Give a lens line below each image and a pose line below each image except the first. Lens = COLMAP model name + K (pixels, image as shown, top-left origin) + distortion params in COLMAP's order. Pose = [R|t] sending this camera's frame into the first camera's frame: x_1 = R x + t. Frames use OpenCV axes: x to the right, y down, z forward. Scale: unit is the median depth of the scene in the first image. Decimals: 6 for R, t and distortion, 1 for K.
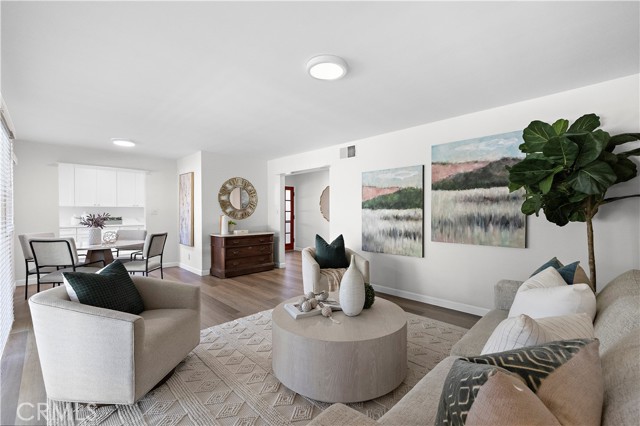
lens RADIAL K [[270.3, 0, 322.4], [0, 270.3, 214.3], [0, 0, 1]] dist [0.000854, 0.000261]
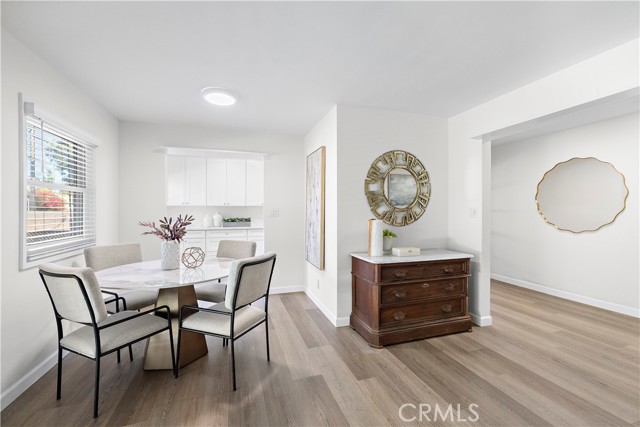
lens RADIAL K [[270.3, 0, 322.4], [0, 270.3, 214.8], [0, 0, 1]] dist [0.000854, 0.000261]
pose [[0.891030, 0.006641, -0.453895, -0.205614], [-0.004343, 0.999972, 0.006106, -0.007773], [0.453923, -0.003470, 0.891034, 0.456411]]
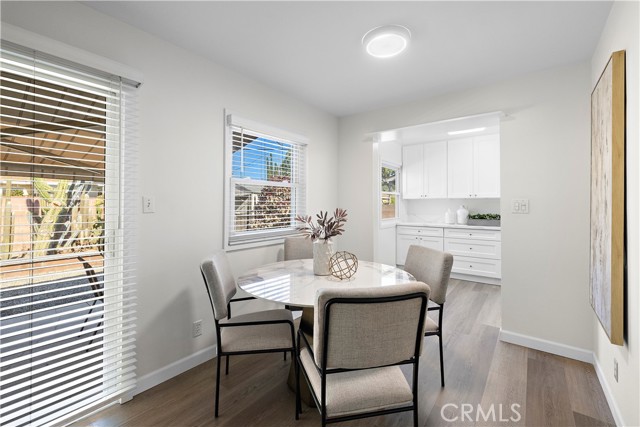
lens RADIAL K [[276.9, 0, 319.1], [0, 276.9, 202.6], [0, 0, 1]] dist [0.000809, -0.000102]
pose [[0.121292, -0.007799, -0.992586, -0.252964], [-0.010083, 0.999908, -0.009089, -0.008656], [0.992566, 0.011111, 0.121203, 0.677493]]
